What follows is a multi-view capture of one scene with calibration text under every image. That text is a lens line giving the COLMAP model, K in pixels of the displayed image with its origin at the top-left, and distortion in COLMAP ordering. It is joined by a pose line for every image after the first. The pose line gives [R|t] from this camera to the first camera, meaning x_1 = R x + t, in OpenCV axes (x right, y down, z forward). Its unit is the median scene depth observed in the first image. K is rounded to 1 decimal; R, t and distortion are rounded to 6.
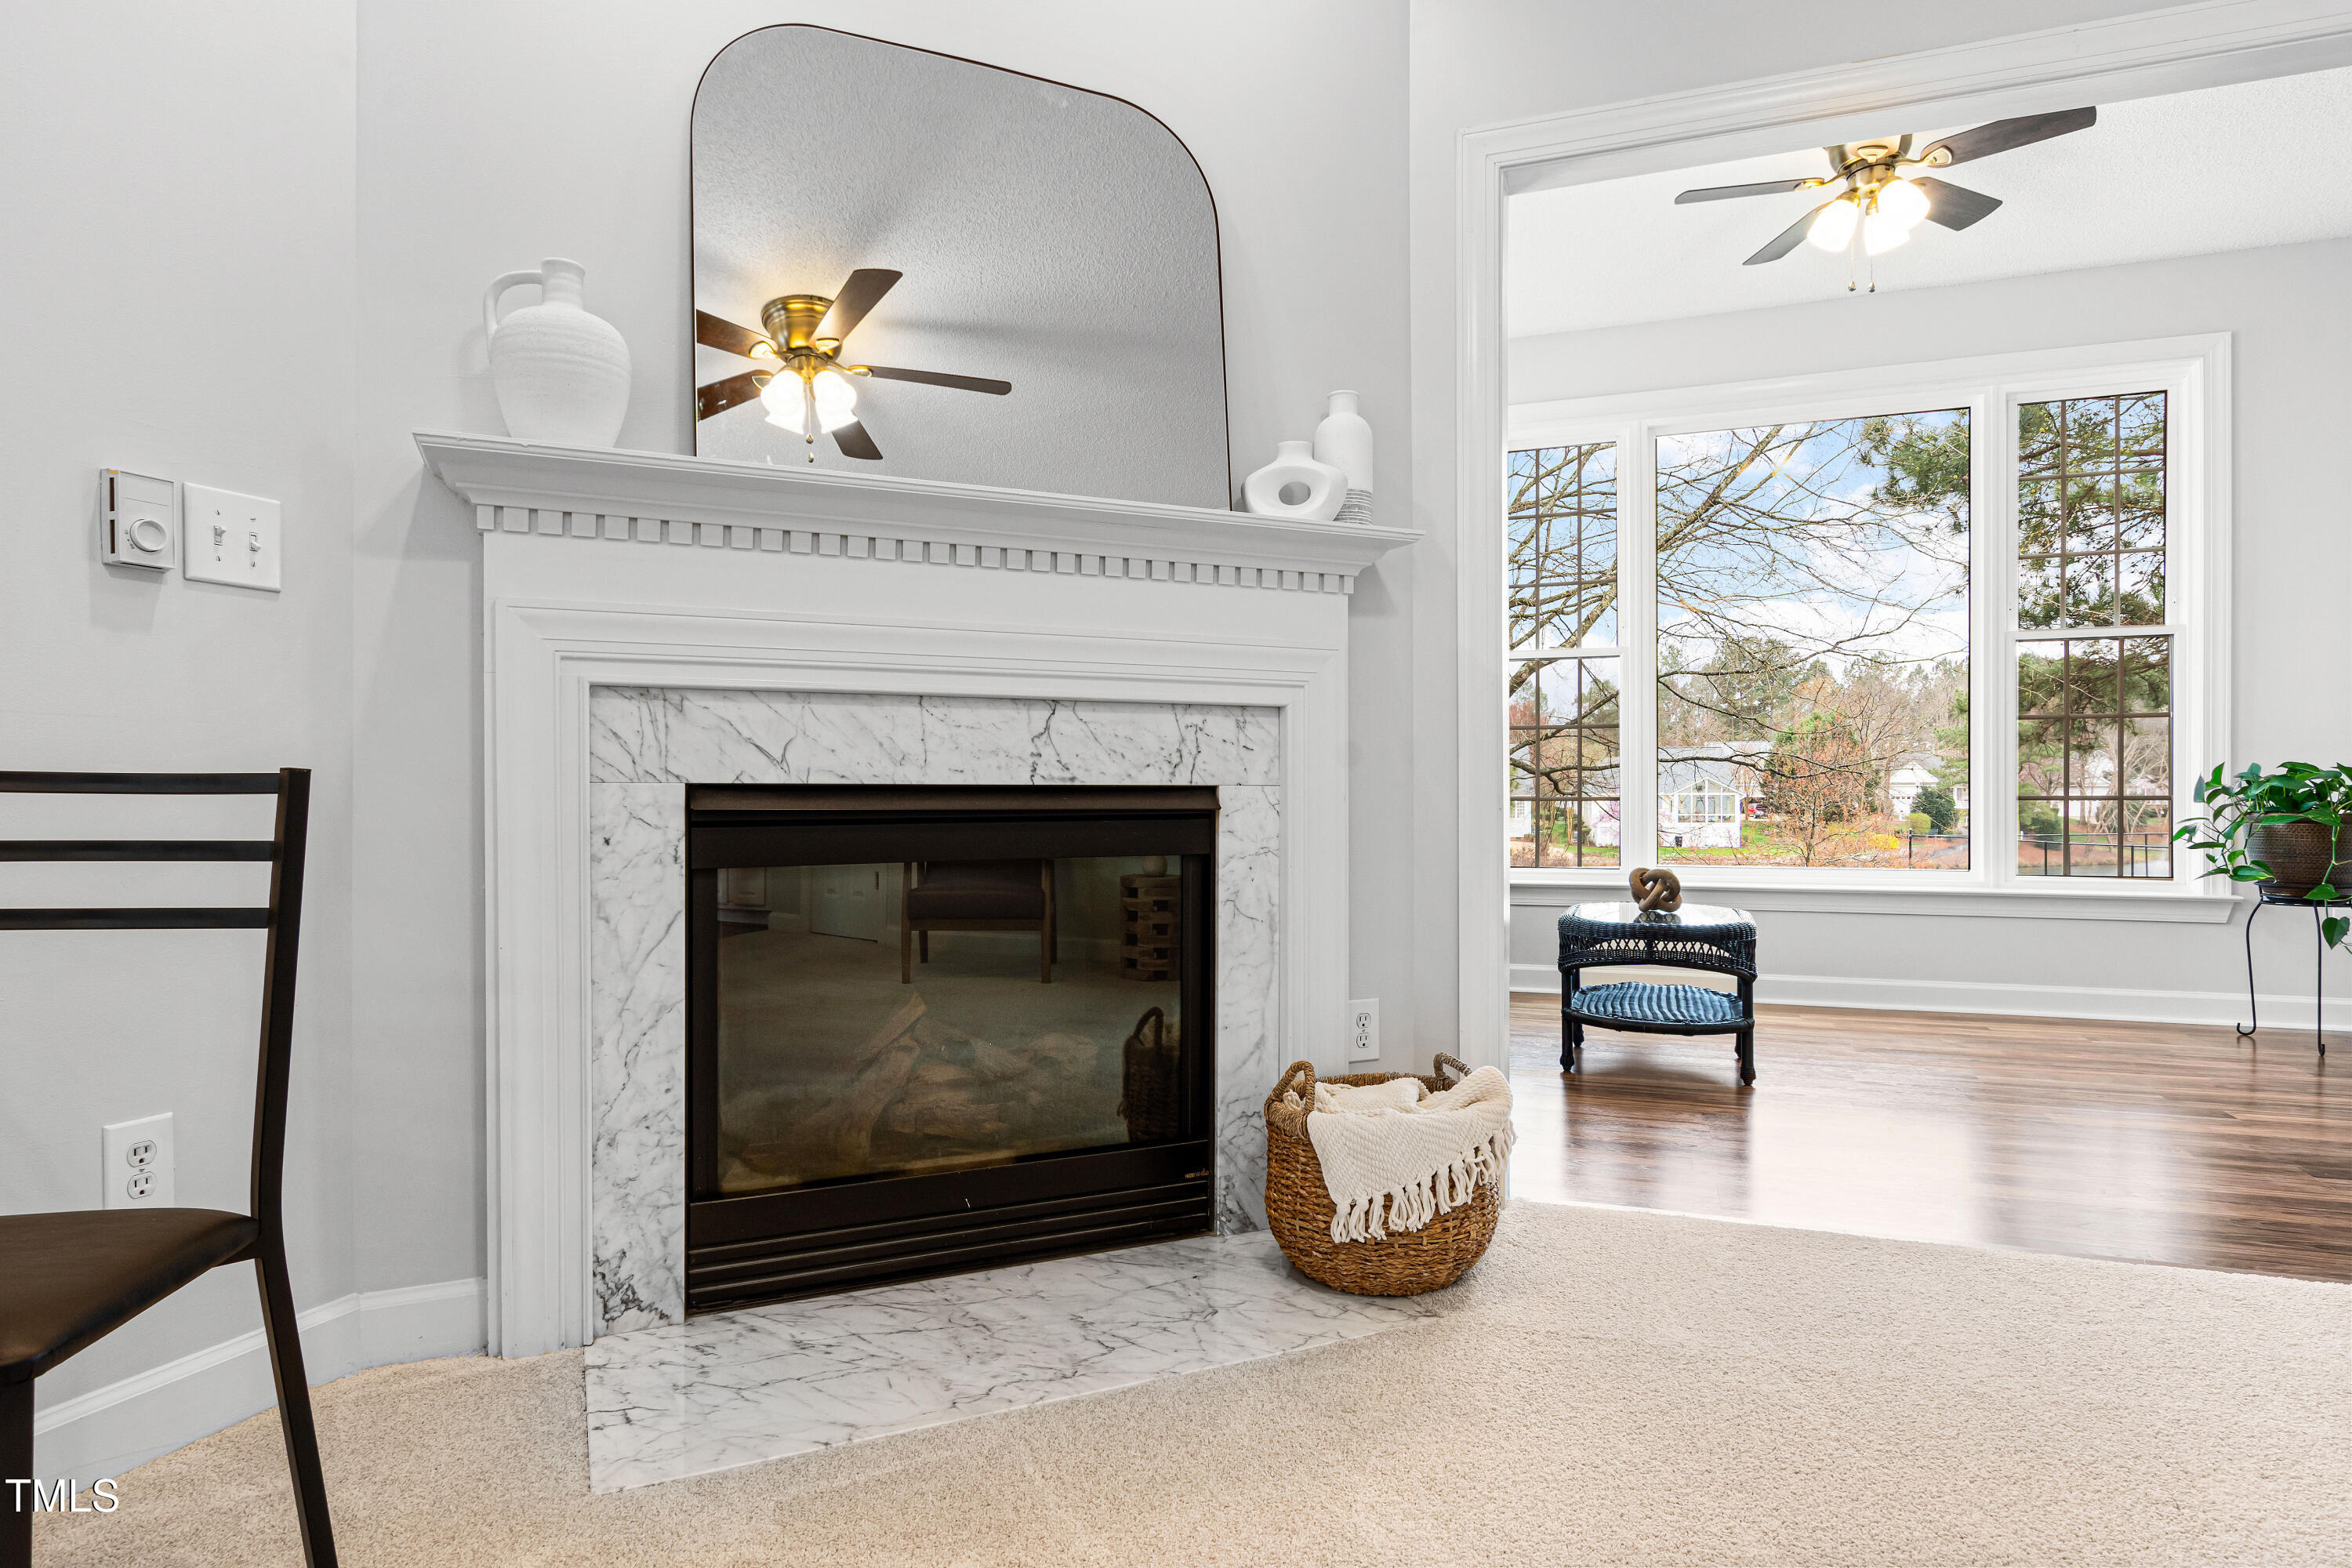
lens RADIAL K [[1308.7, 0, 1161.7], [0, 1308.7, 800.6], [0, 0, 1]] dist [0.003097, -0.002856]
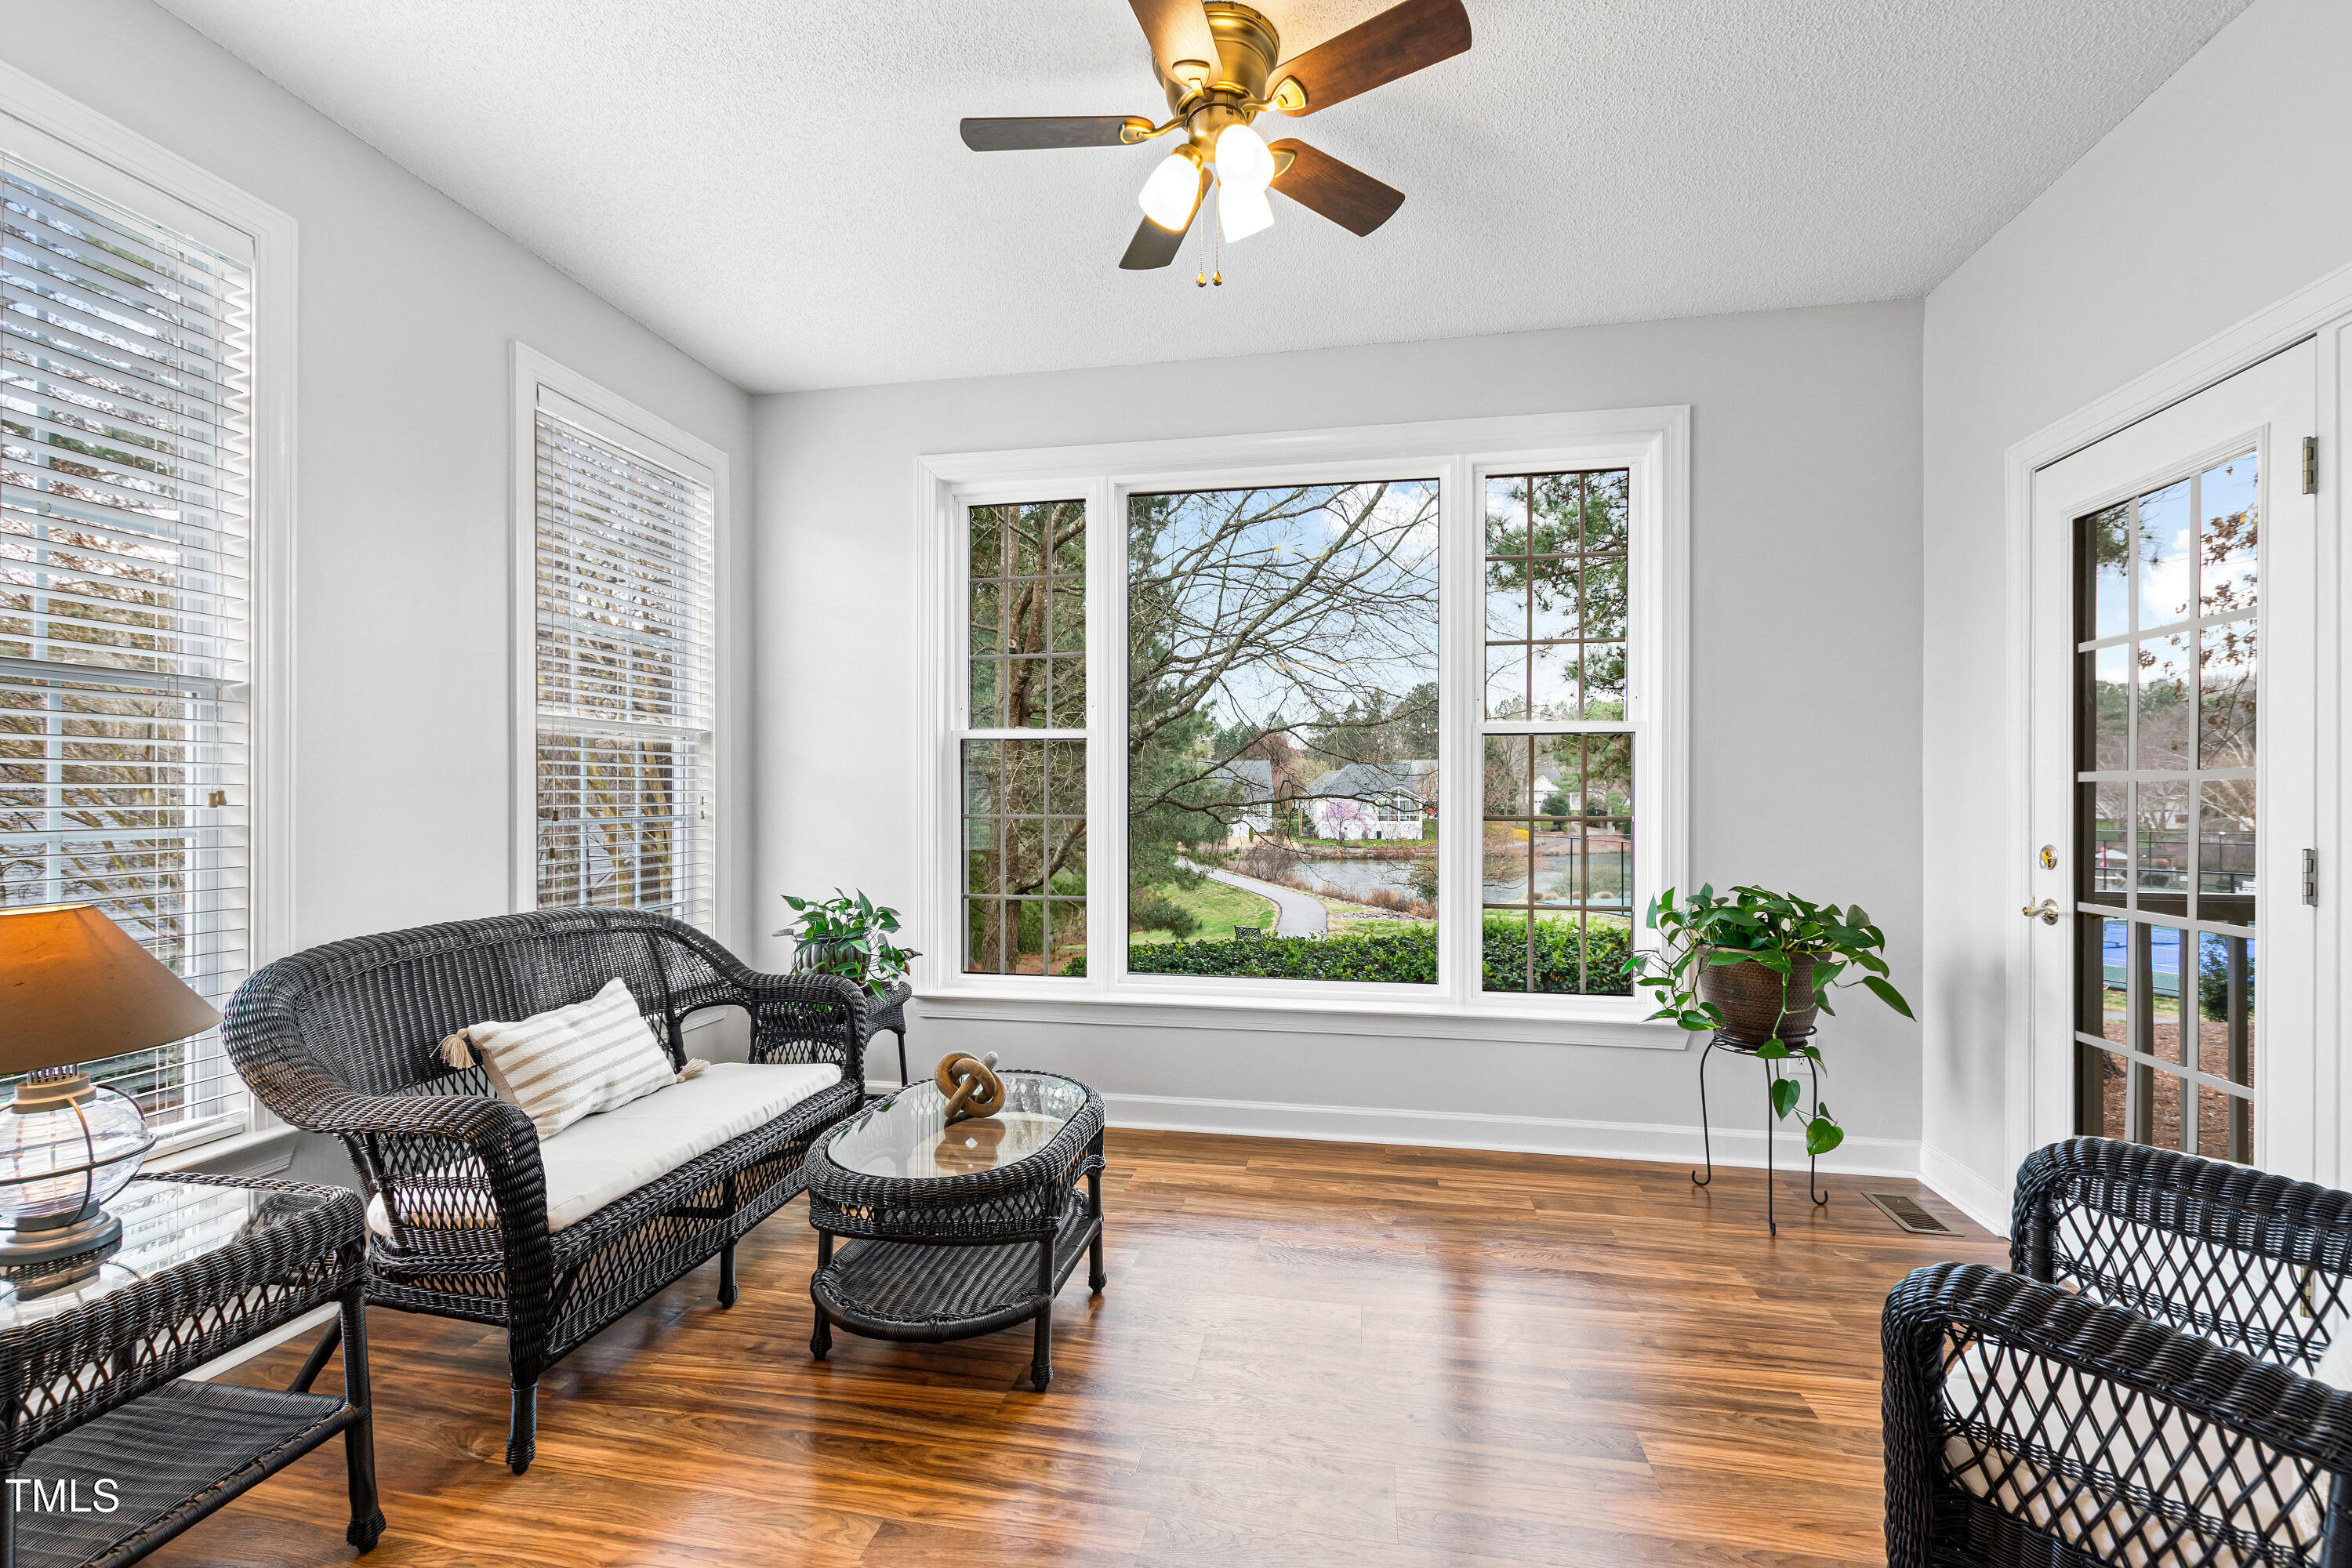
lens RADIAL K [[1018.6, 0, 1163.1], [0, 1018.6, 800.9], [0, 0, 1]] dist [0.002383, -0.000183]
pose [[0.986654, -0.001187, 0.162828, 0.392666], [0.001569, 0.999996, -0.002222, -0.091187], [-0.162825, 0.002448, 0.986652, 0.414941]]
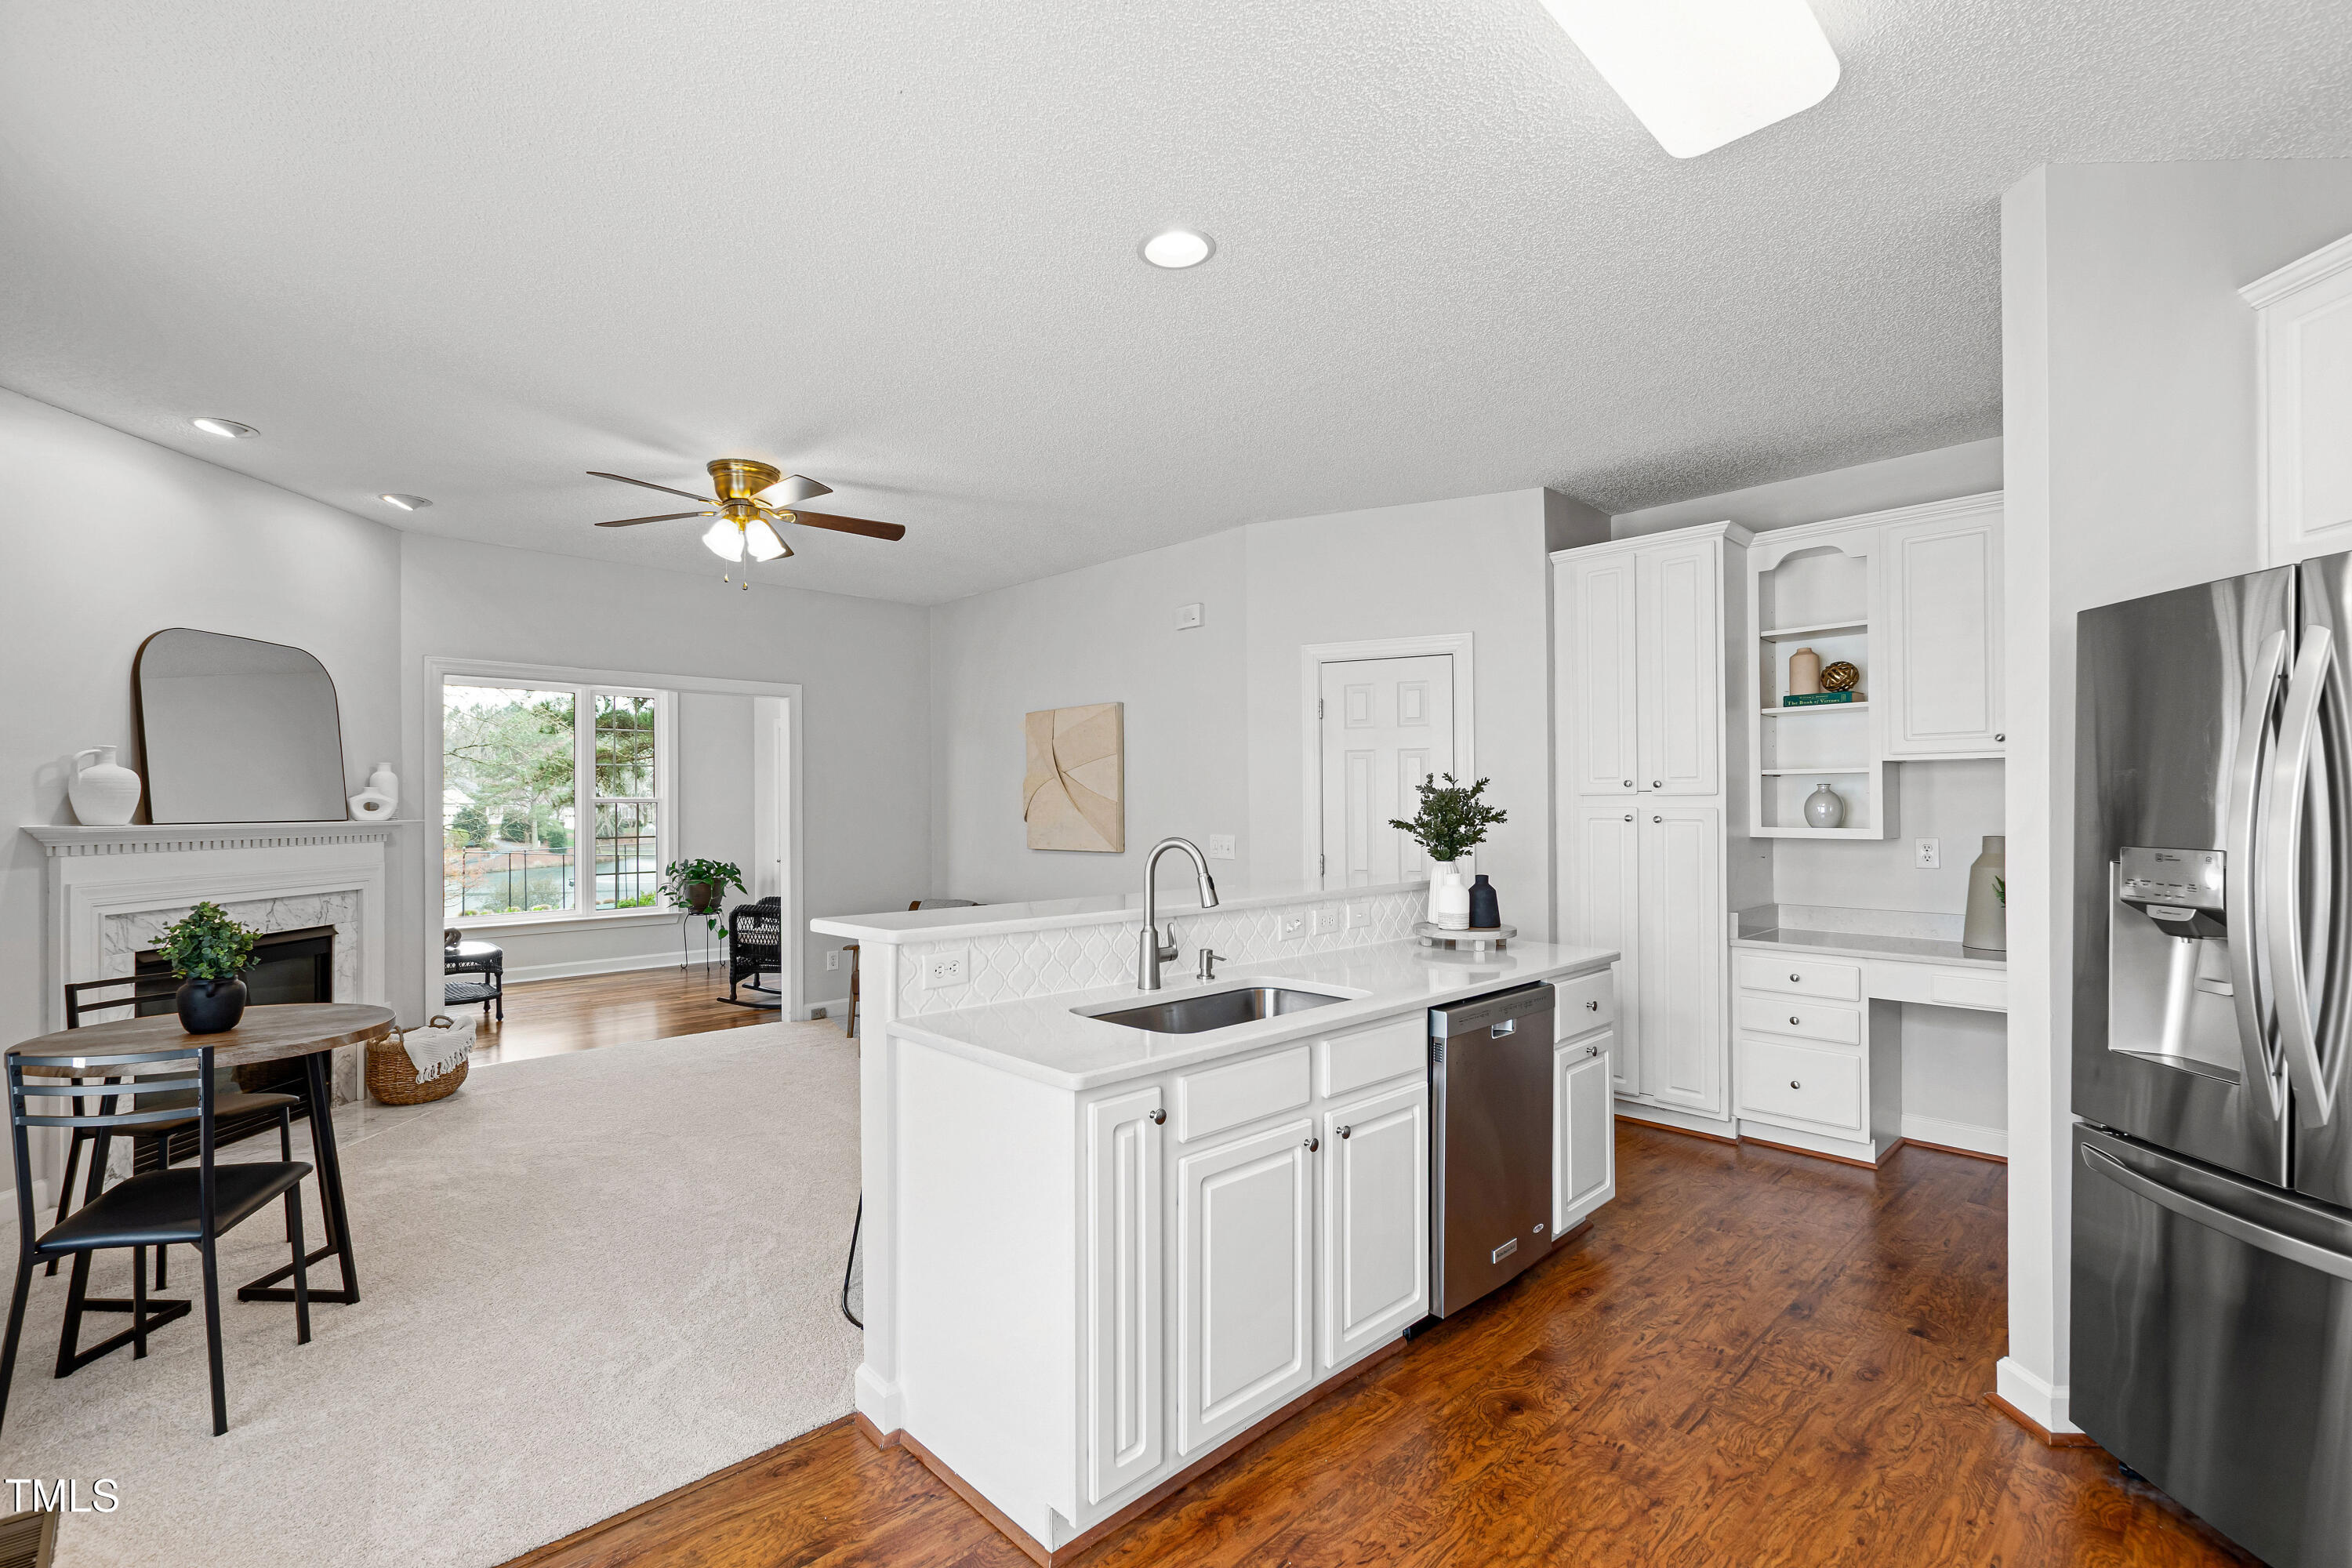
lens RADIAL K [[1056.9, 0, 1137.6], [0, 1056.9, 800.6], [0, 0, 1]] dist [0.001113, -0.002090]
pose [[0.455165, 0.002050, 0.890405, -0.616012], [0.010204, 0.999920, -0.007518, -0.126428], [-0.890348, 0.012507, 0.455108, -0.741727]]
